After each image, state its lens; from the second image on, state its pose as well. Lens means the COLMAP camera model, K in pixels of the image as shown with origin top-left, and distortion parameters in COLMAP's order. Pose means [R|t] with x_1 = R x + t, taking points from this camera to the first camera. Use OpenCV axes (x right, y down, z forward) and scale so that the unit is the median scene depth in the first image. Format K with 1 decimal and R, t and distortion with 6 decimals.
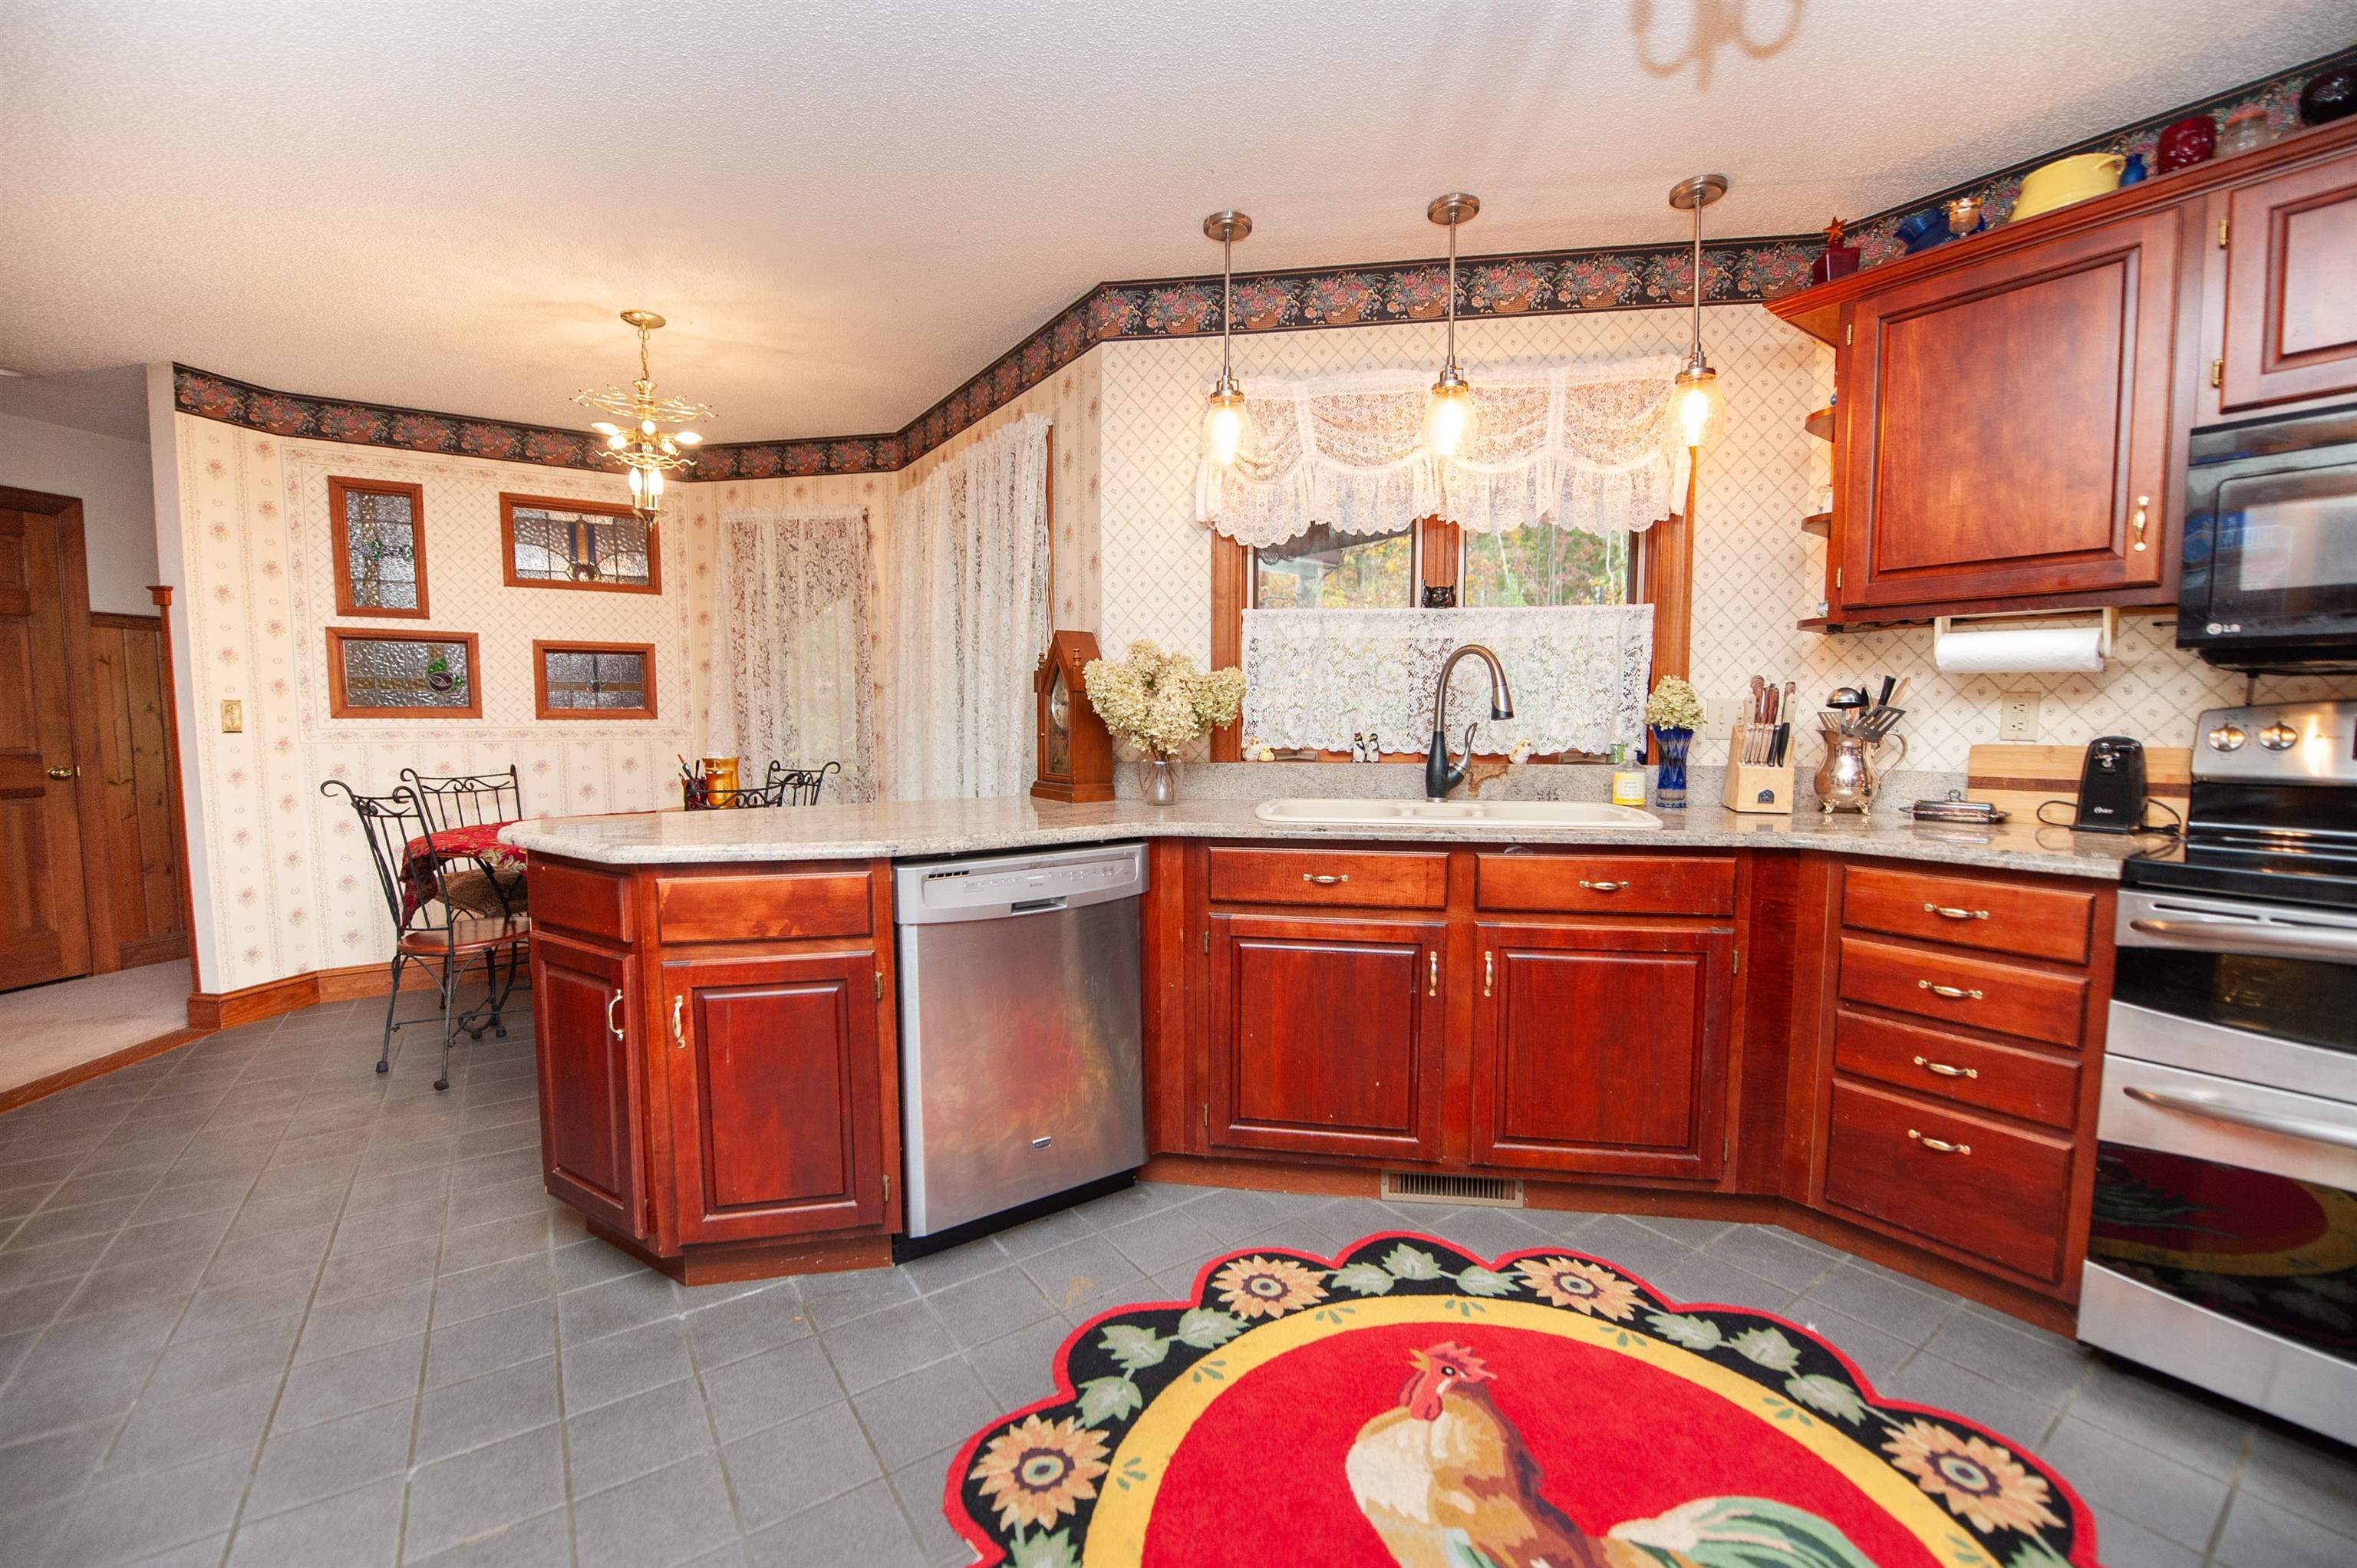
lens RADIAL K [[947.1, 0, 1176.1], [0, 947.1, 778.7], [0, 0, 1]] dist [-0.016542, -0.002844]
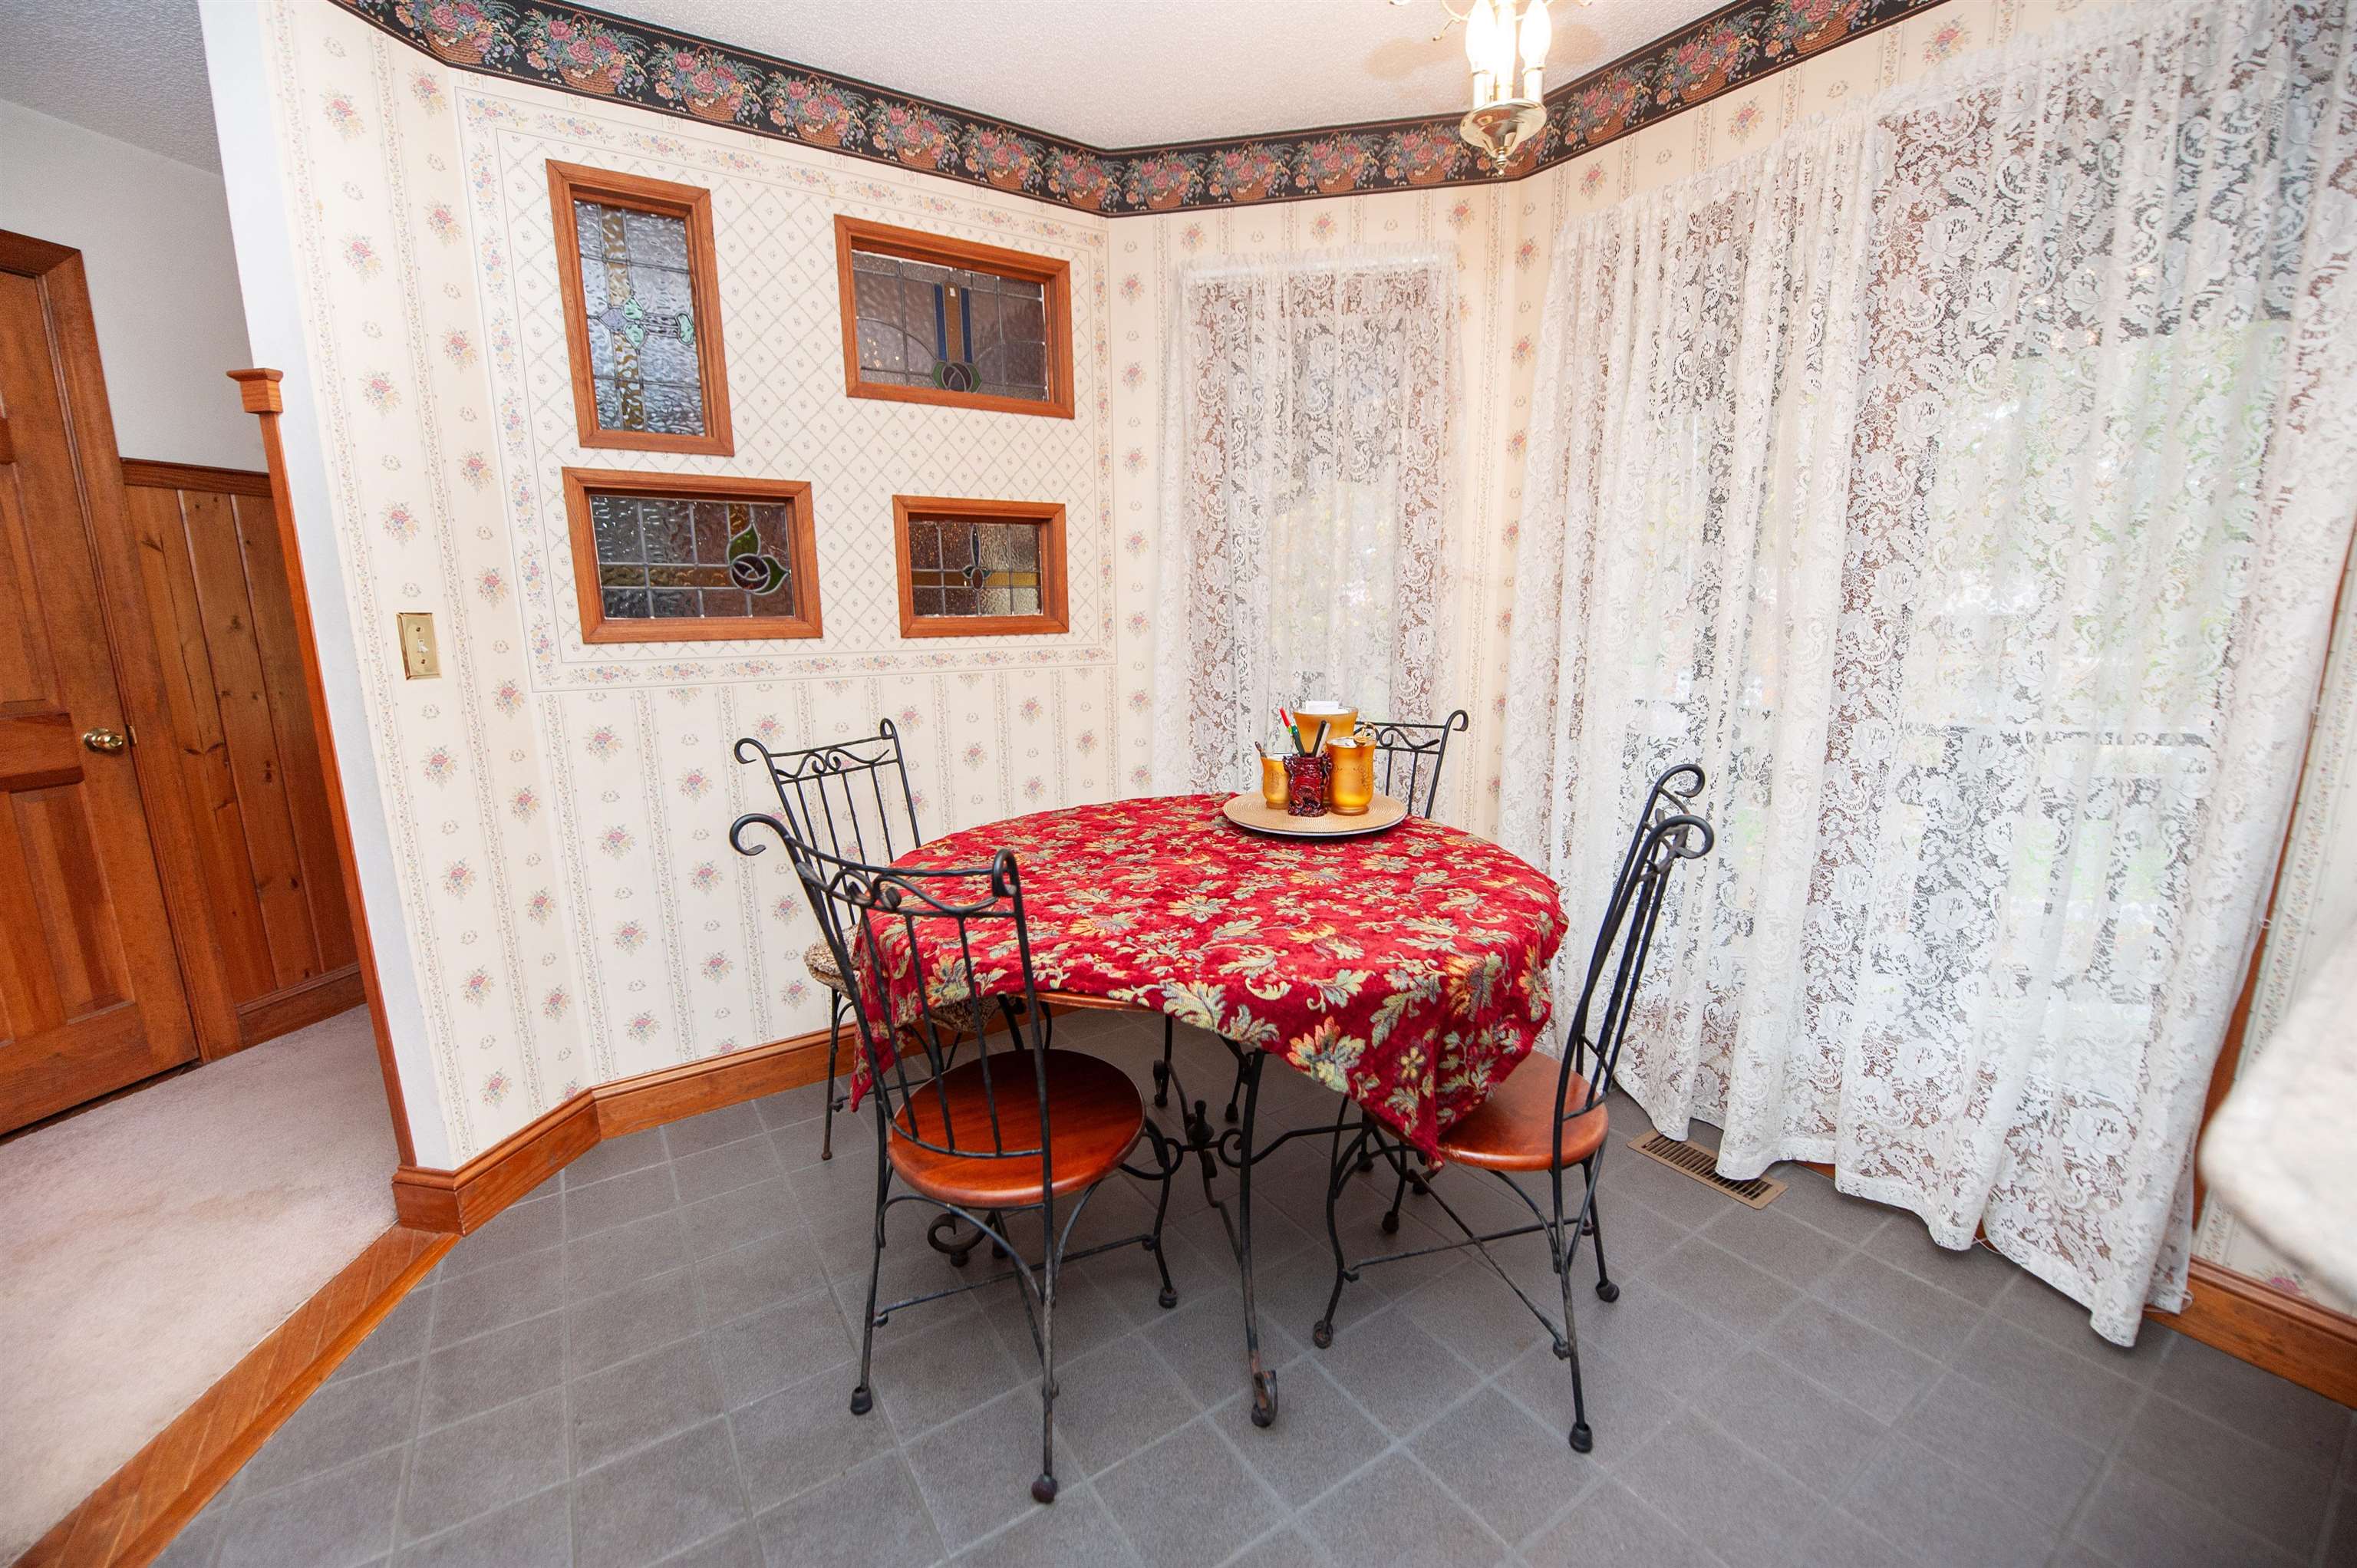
lens RADIAL K [[947.1, 0, 1187.0], [0, 947.1, 781.7], [0, 0, 1]] dist [-0.016542, -0.002844]
pose [[0.999647, -0.005531, -0.025990, -0.513276], [0.008516, 0.993192, 0.116181, -0.042804], [0.025171, -0.116362, 0.992888, 0.434170]]
